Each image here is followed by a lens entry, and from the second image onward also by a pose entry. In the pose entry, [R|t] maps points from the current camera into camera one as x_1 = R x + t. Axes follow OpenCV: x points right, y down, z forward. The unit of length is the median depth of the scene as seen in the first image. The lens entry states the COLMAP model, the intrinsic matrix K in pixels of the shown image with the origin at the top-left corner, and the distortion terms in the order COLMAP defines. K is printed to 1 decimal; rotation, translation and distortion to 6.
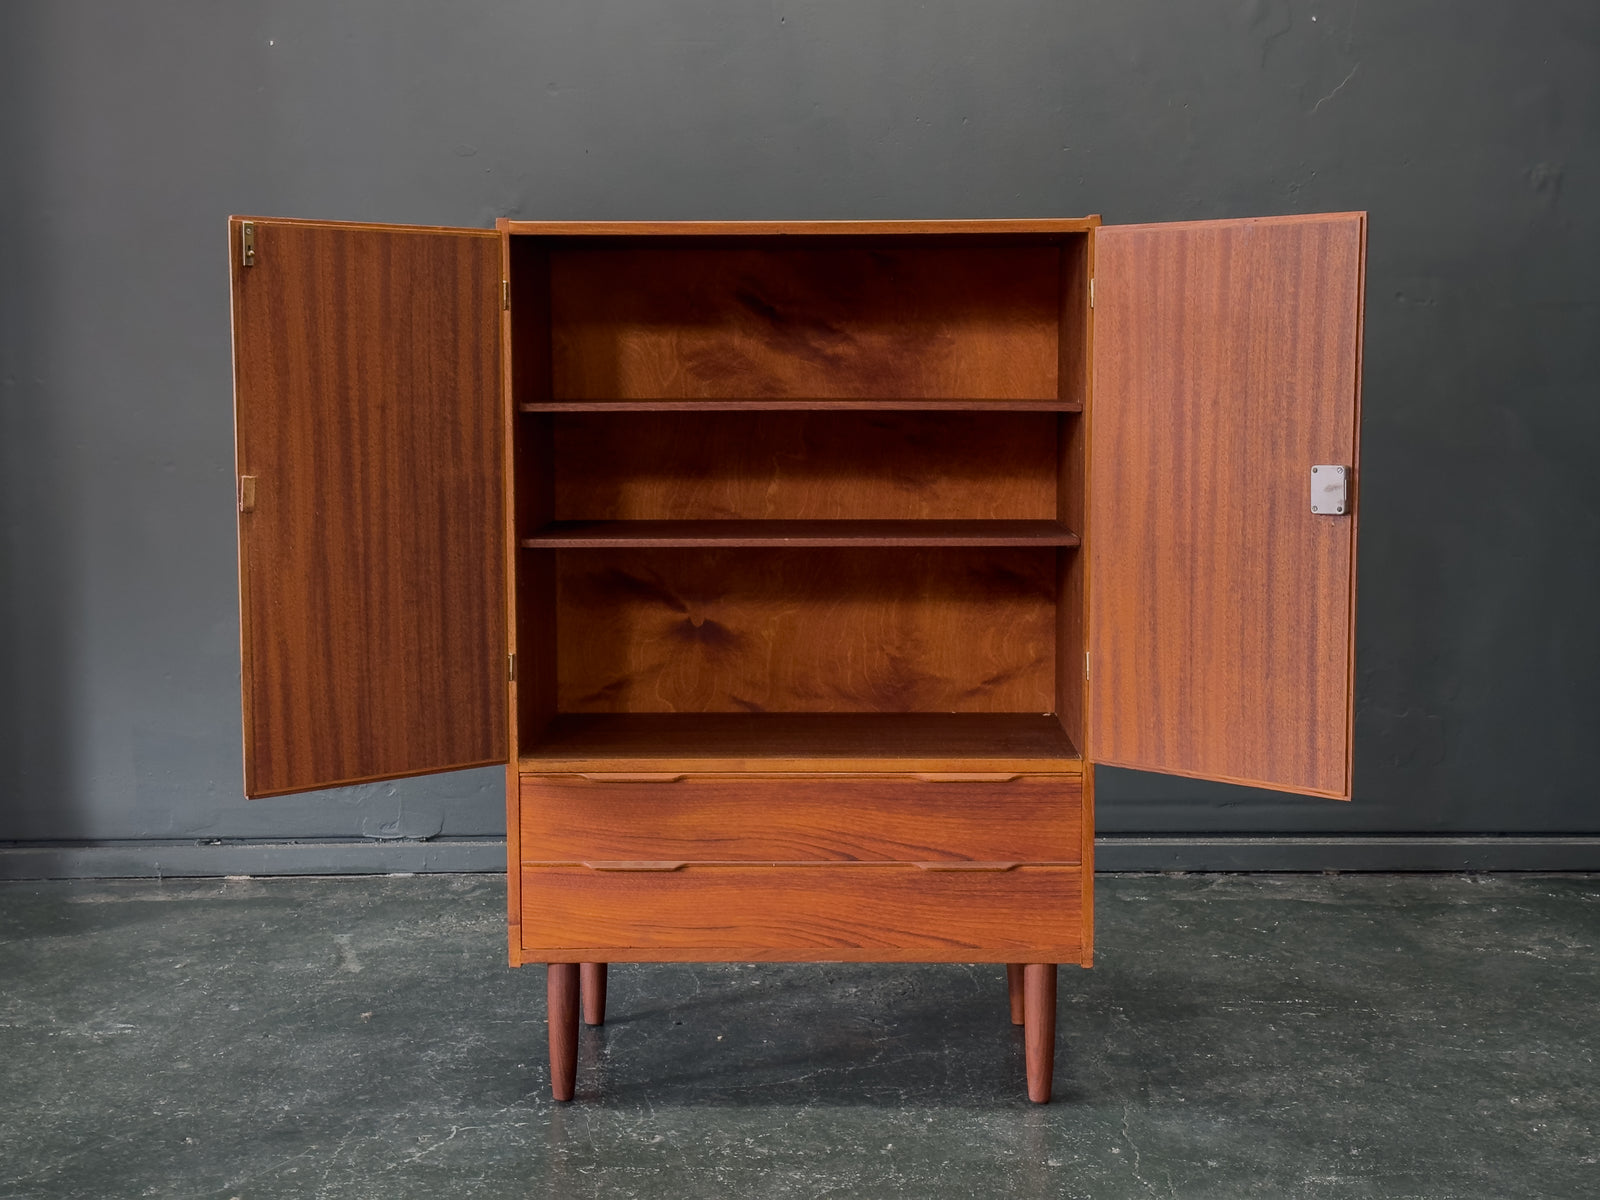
lens RADIAL K [[2233.7, 0, 771.4], [0, 2233.7, 596.4], [0, 0, 1]] dist [0.144599, 0.000000]
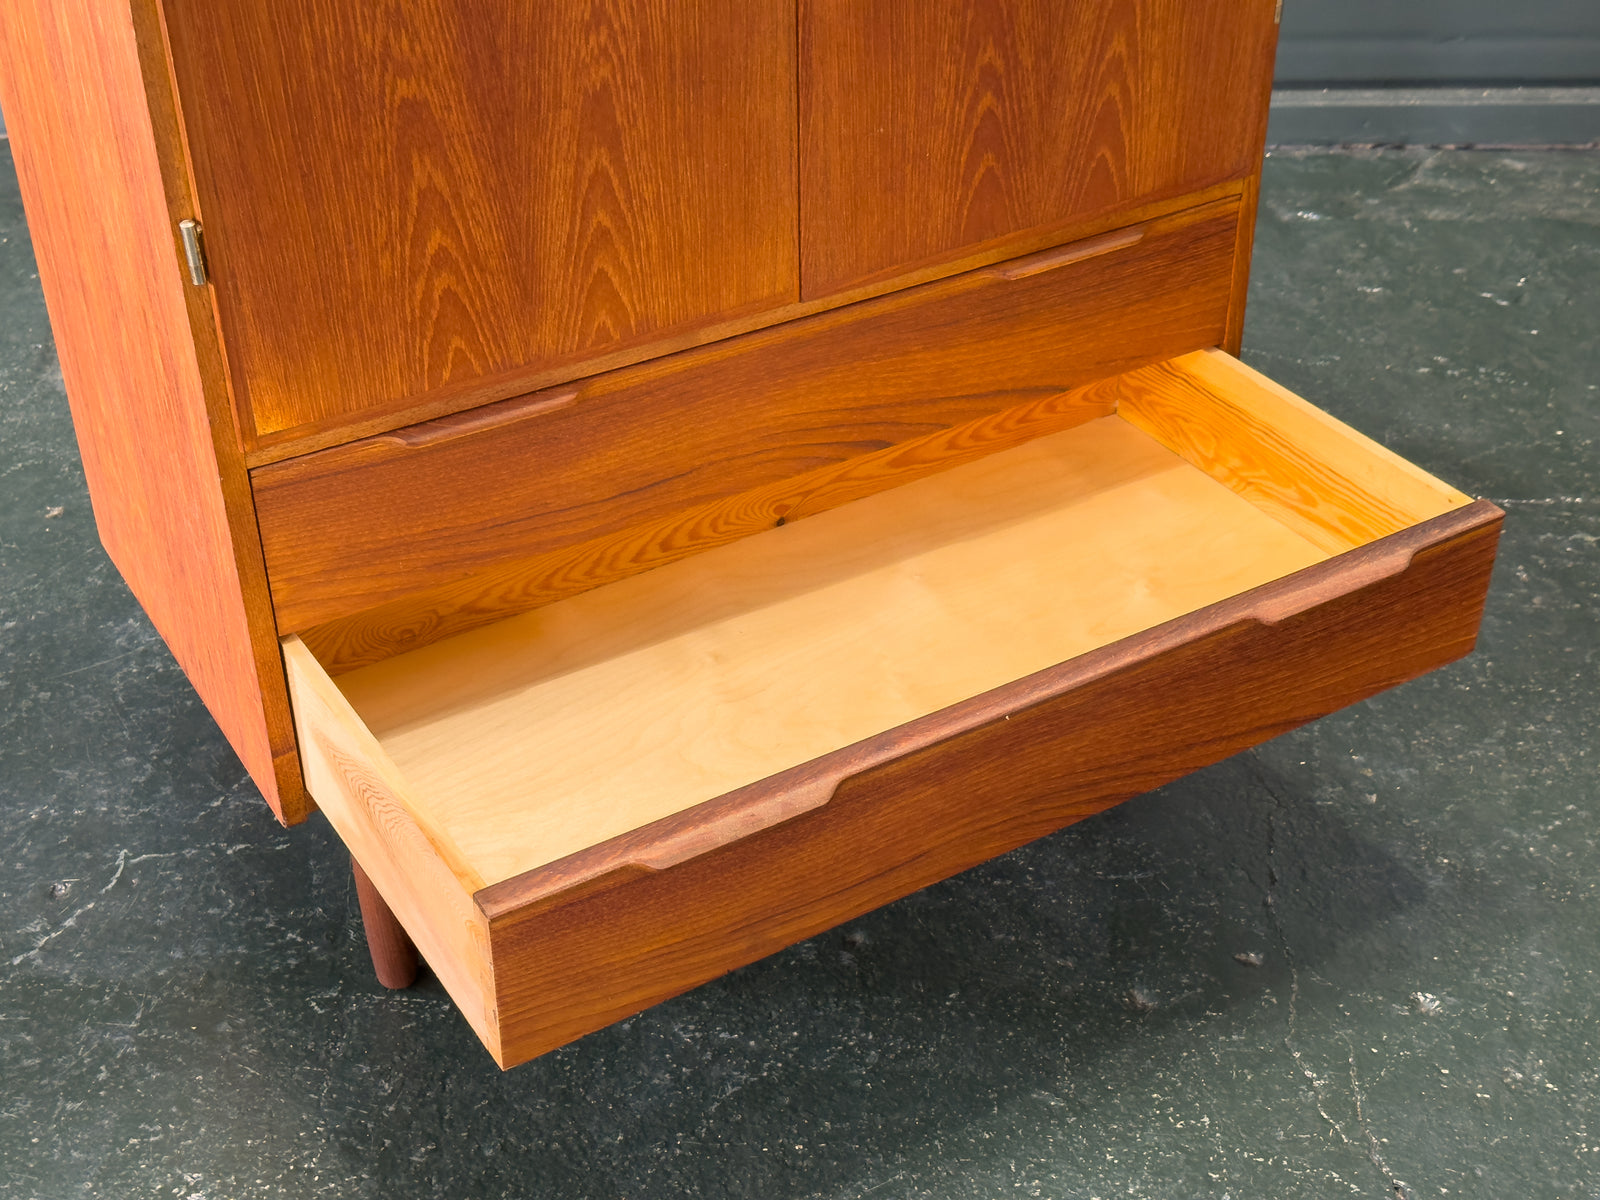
lens RADIAL K [[2233.7, 0, 797.9], [0, 2233.7, 623.2], [0, 0, 1]] dist [0.144599, 0.000000]
pose [[0.850102, -0.302228, 0.431261, -0.220826], [0.065903, 0.873540, 0.482270, -0.101672], [-0.522479, -0.381557, 0.762516, 0.592844]]
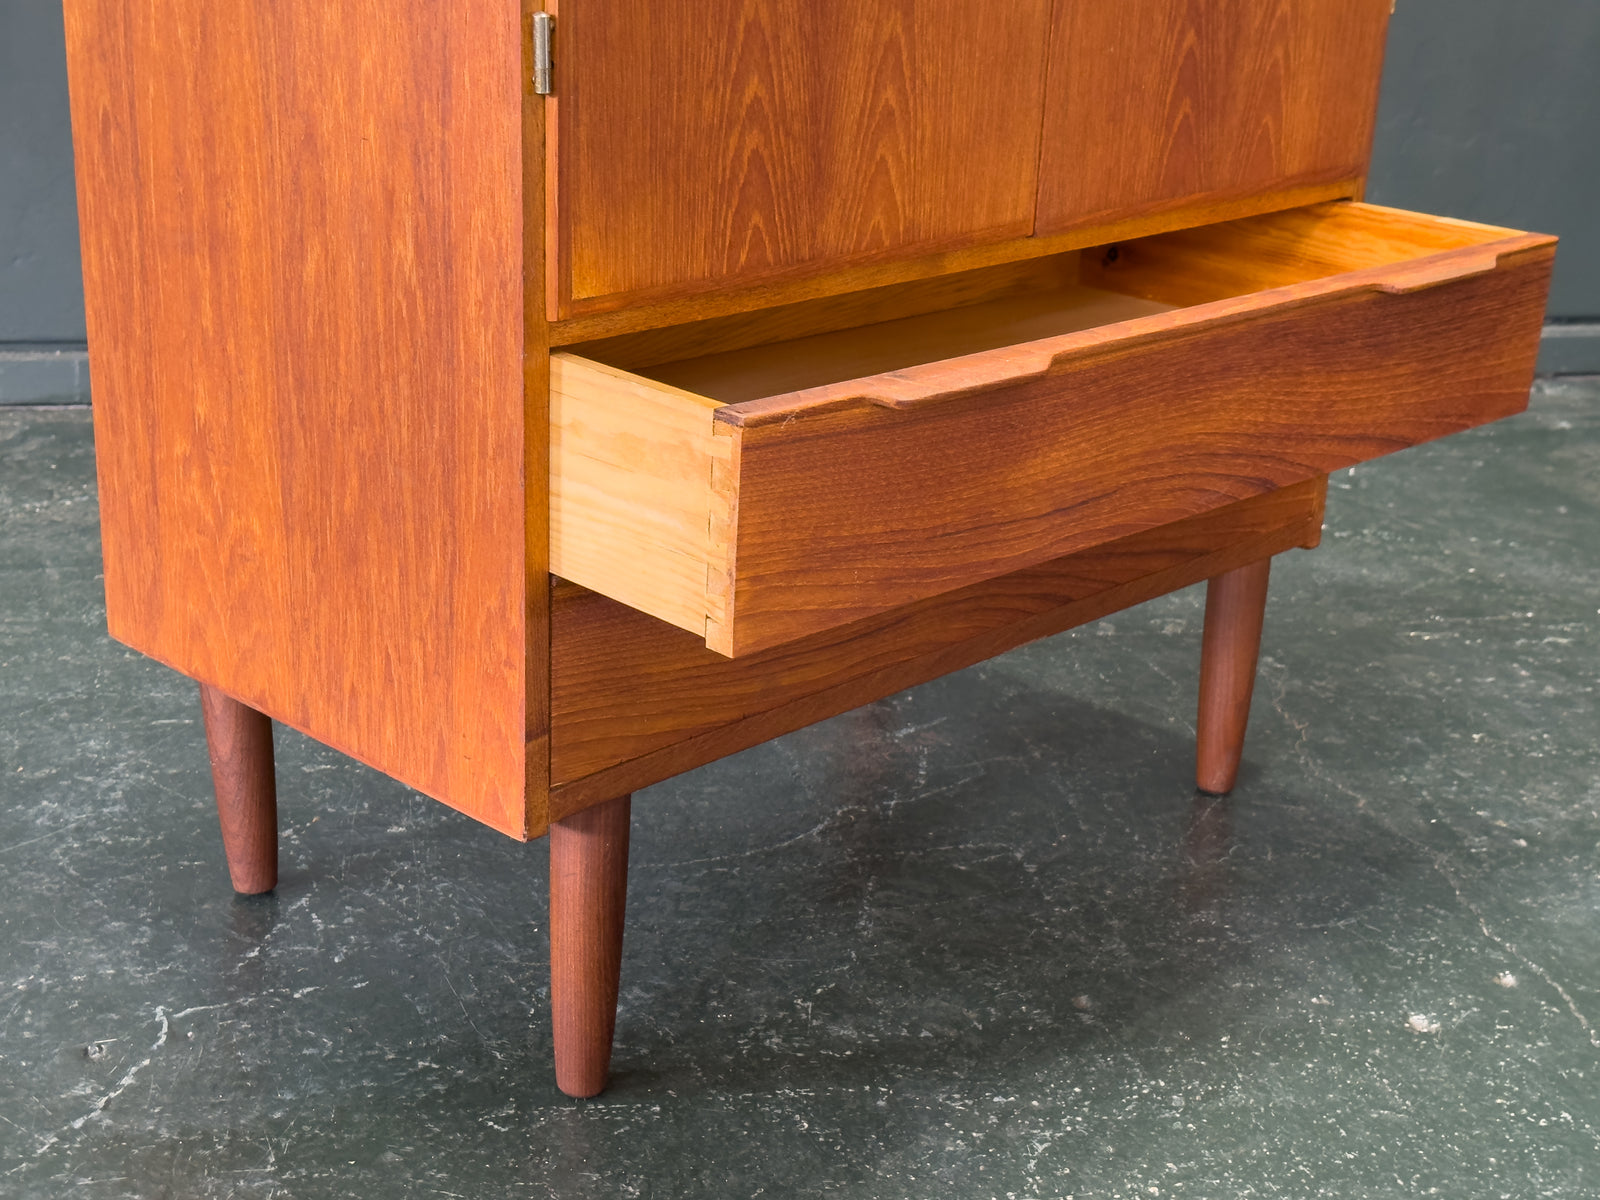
lens RADIAL K [[2300.7, 0, 785.0], [0, 2300.7, 606.5], [0, 0, 1]] dist [0.140927, 0.000000]
pose [[0.678557, -0.219829, 0.700882, -0.363424], [0.038898, 0.963583, 0.264564, 0.020051], [-0.733517, -0.152259, 0.662397, 0.710216]]
